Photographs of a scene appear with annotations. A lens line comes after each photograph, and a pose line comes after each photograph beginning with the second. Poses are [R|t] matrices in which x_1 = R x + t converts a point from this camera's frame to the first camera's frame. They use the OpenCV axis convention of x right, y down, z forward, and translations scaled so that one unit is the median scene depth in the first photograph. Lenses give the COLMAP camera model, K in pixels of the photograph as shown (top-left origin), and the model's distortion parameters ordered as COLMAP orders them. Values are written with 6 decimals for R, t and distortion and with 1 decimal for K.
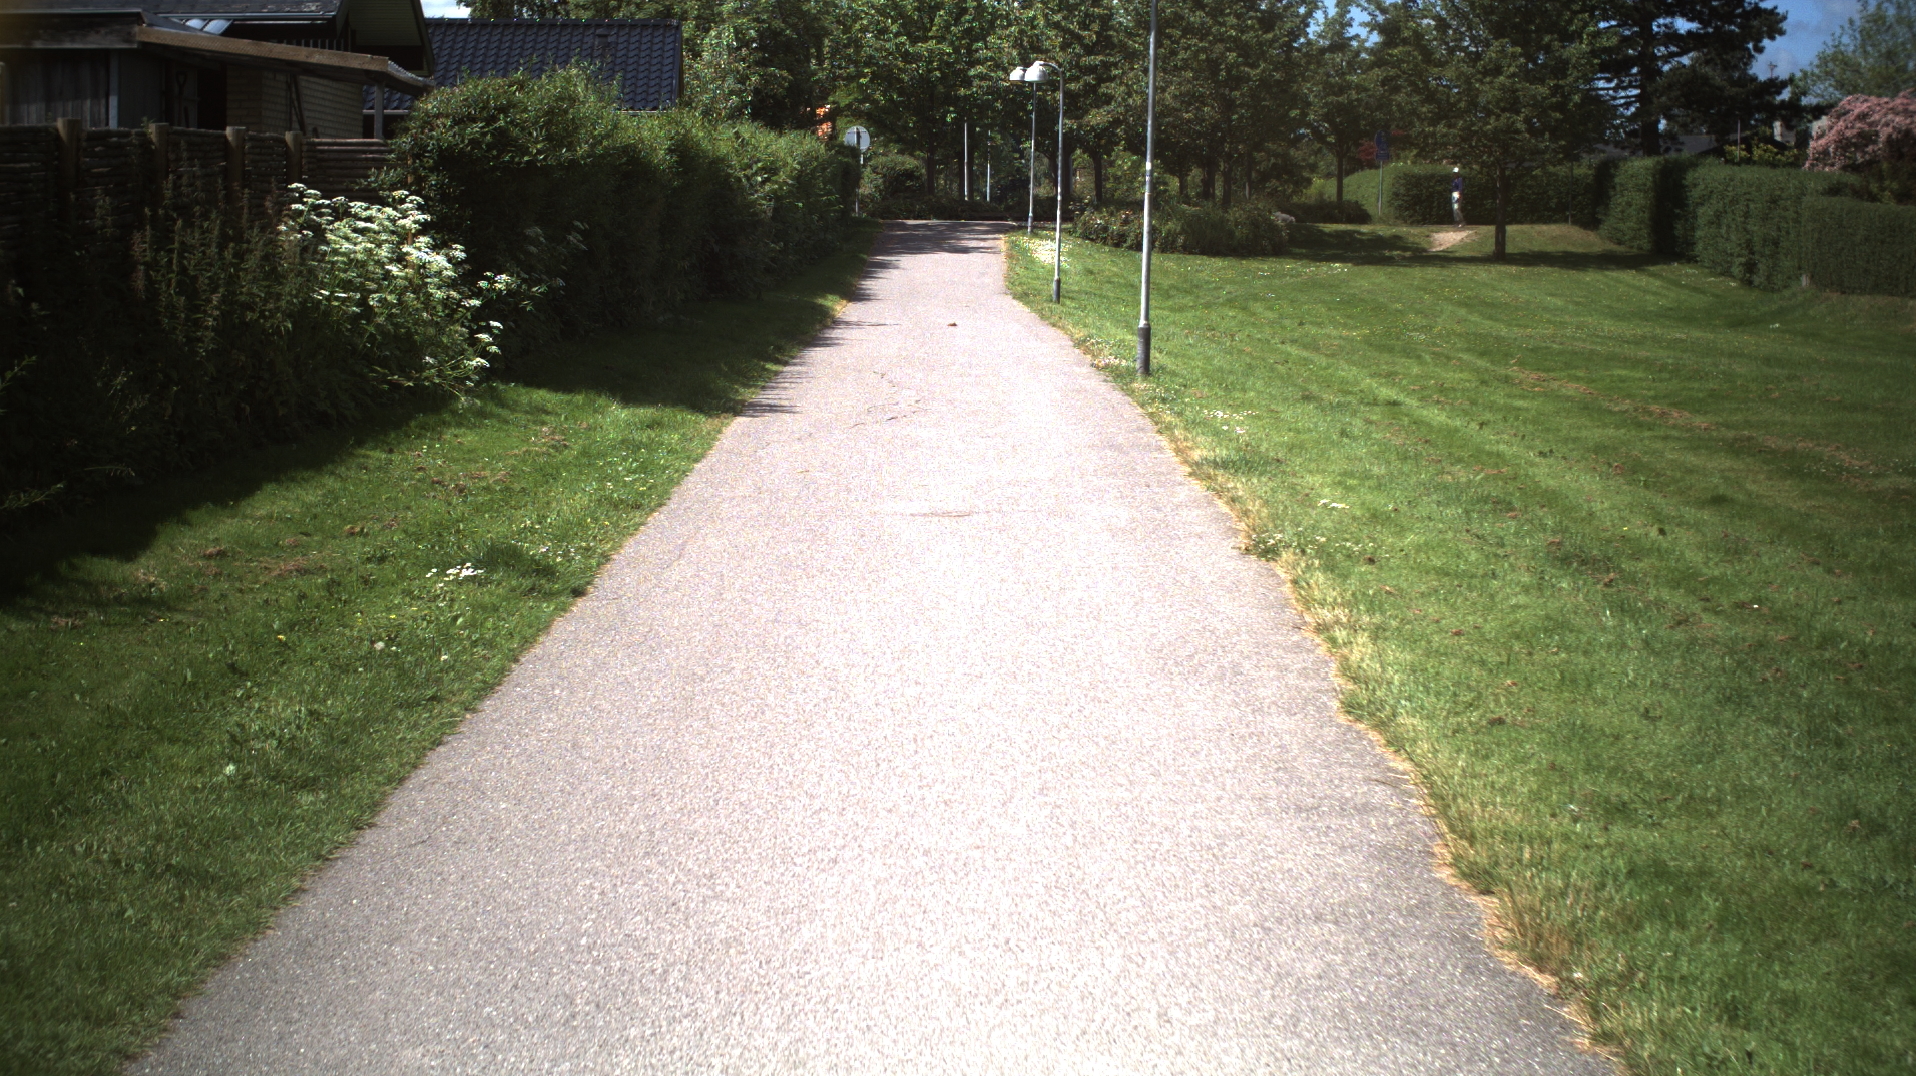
lens RADIAL K [[3387.7, 0, 958.0], [0, 3387.7, 538.0], [0, 0, 1]] dist [-0.298330, 0.435259]
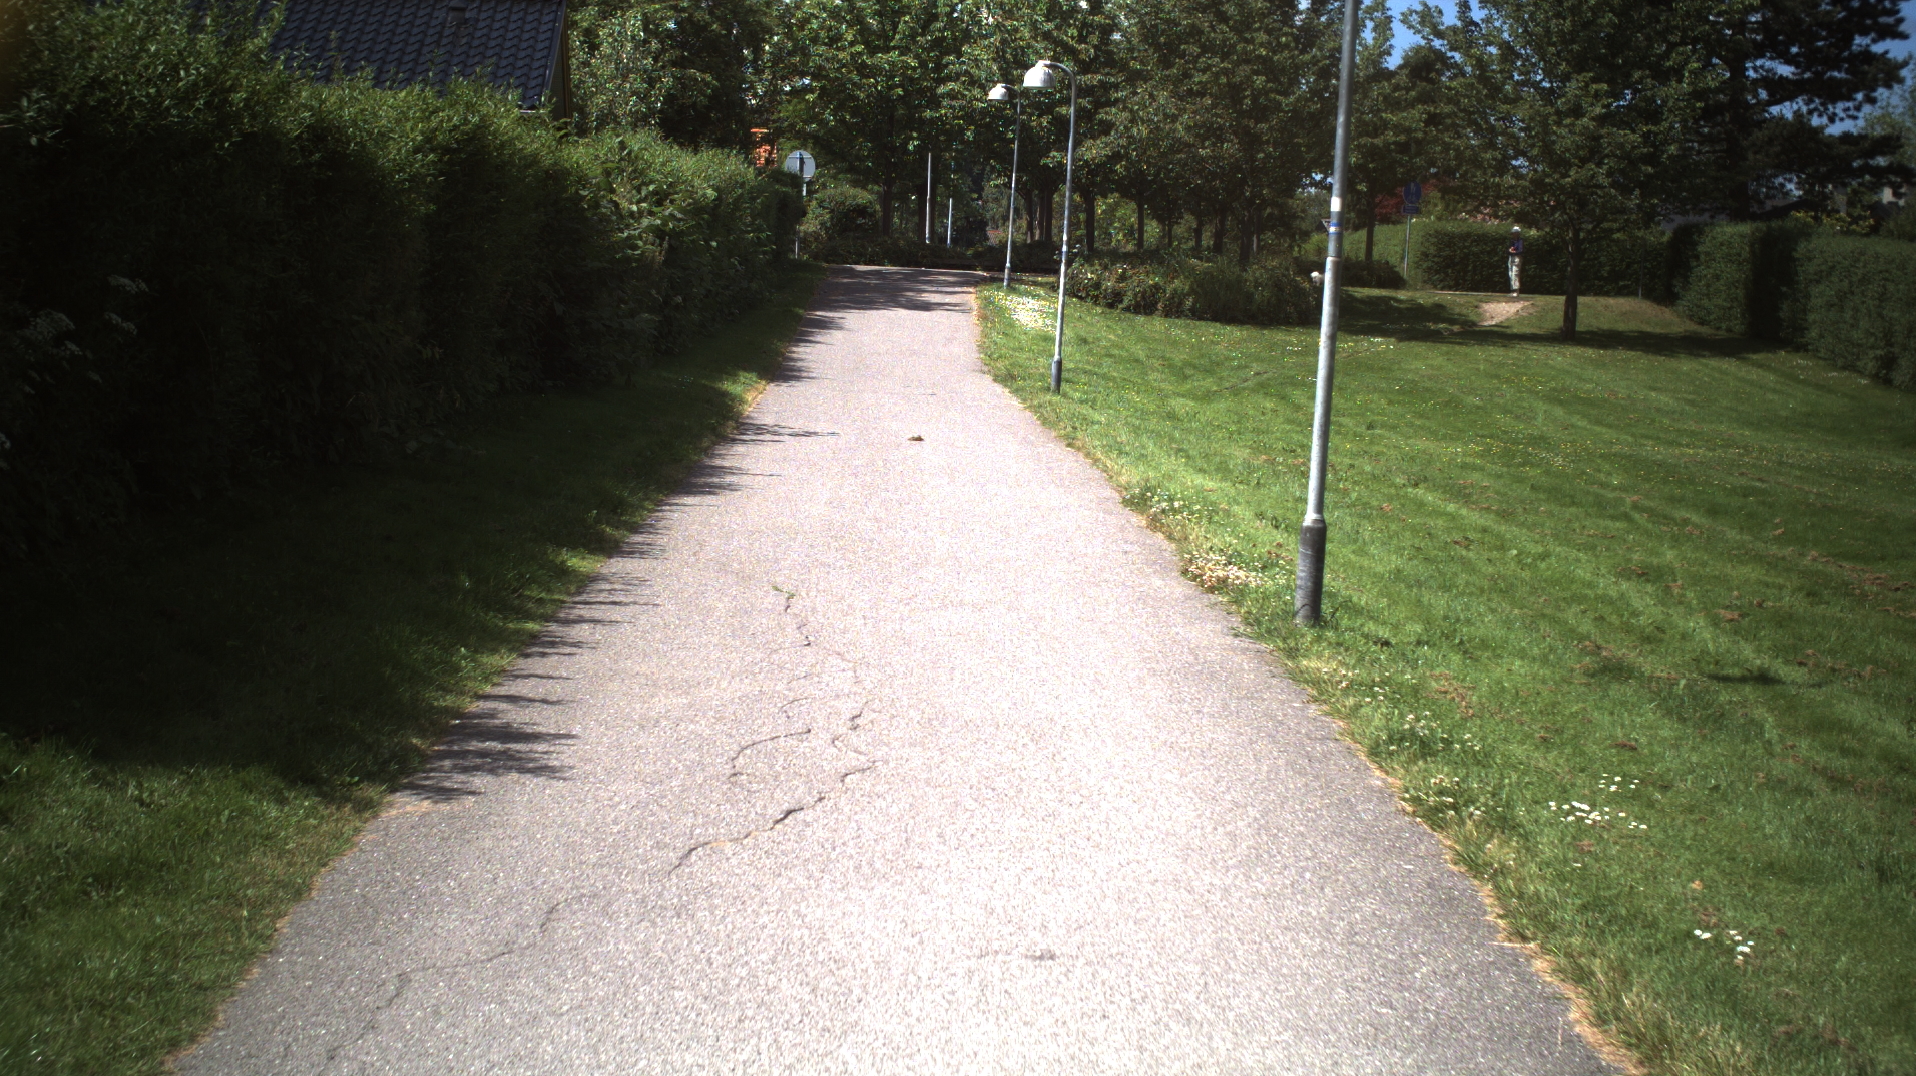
lens RADIAL K [[3387.7, 0, 958.0], [0, 3387.7, 538.0], [0, 0, 1]] dist [-0.298330, 0.435259]
pose [[0.999207, 0.035841, 0.017362, -0.002288], [-0.035632, 0.999290, -0.012202, -0.019067], [-0.017787, 0.011574, 0.999775, 0.181252]]
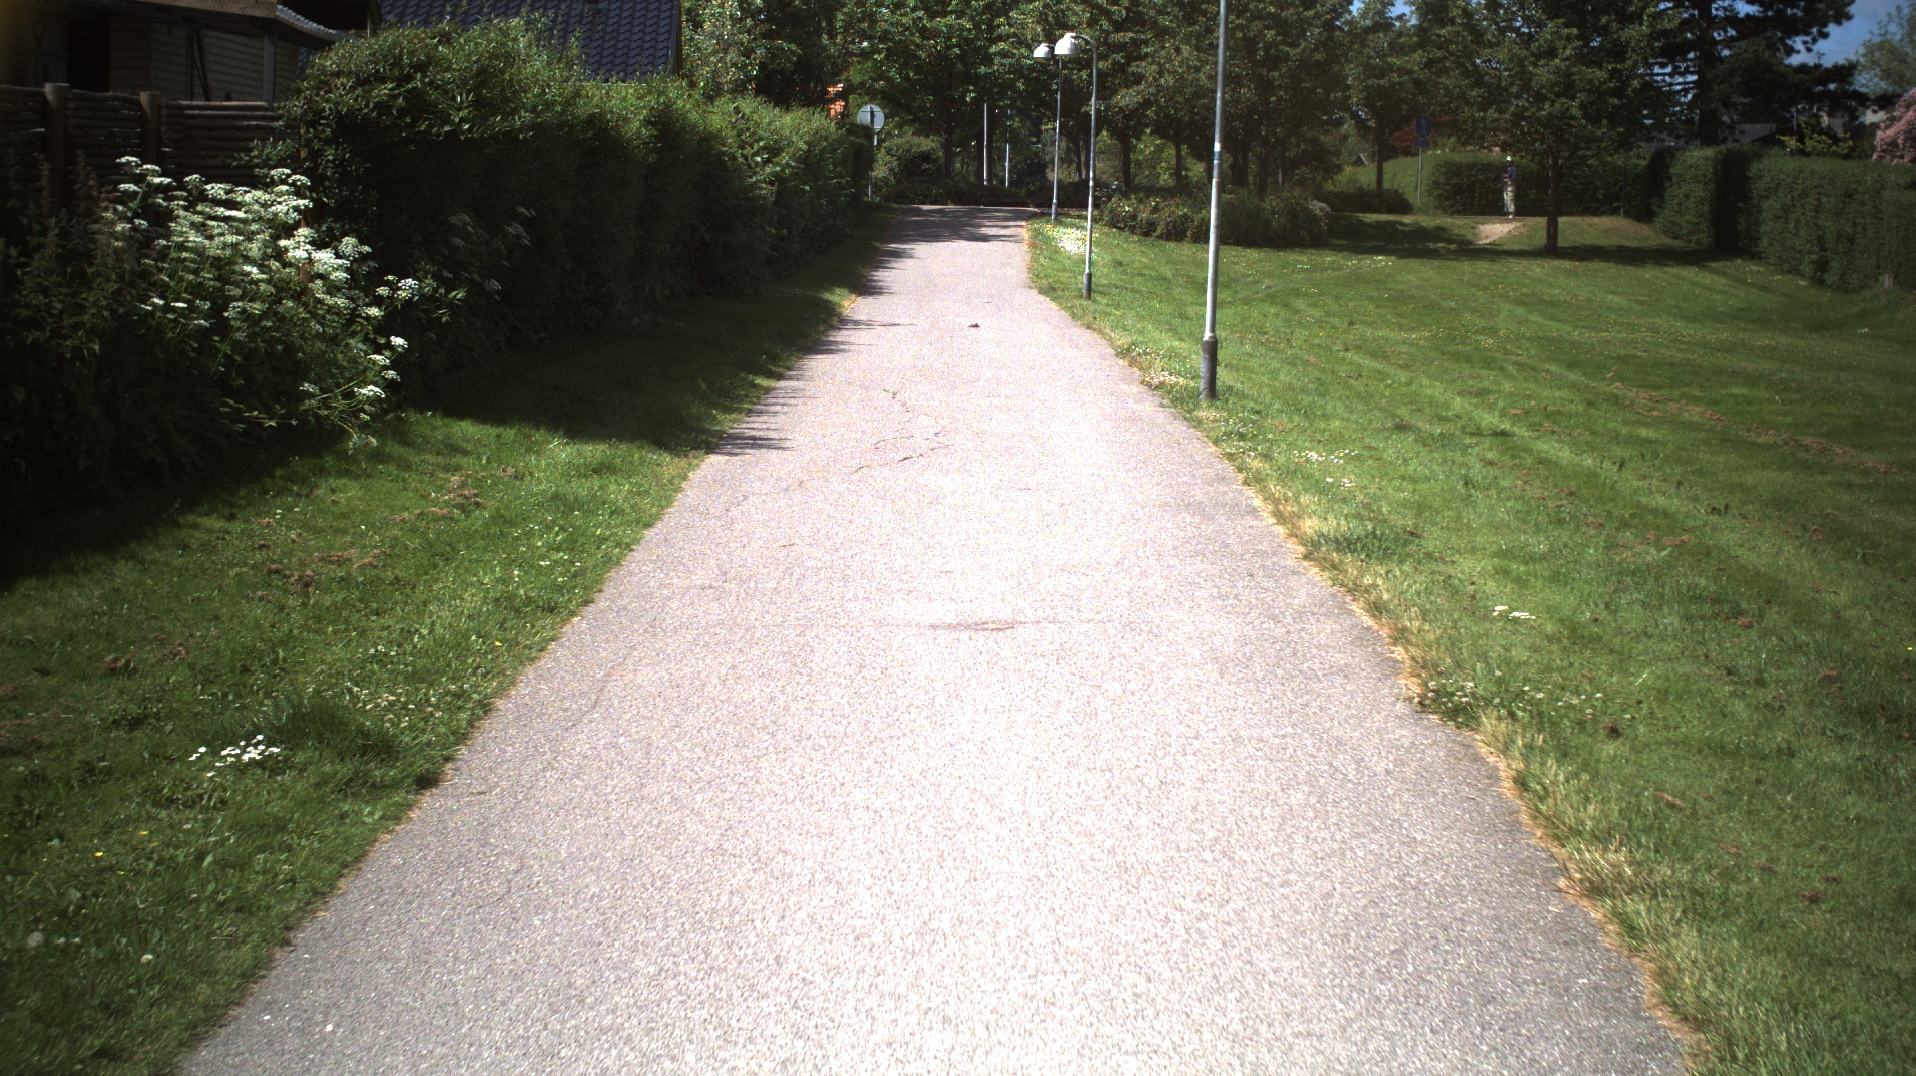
lens RADIAL K [[3387.7, 0, 958.0], [0, 3387.7, 538.0], [0, 0, 1]] dist [-0.298330, 0.435259]
pose [[0.999944, 0.010039, -0.003327, -0.001268], [-0.010023, 0.999938, 0.004758, -0.006195], [0.003375, -0.004724, 0.999983, 0.060678]]
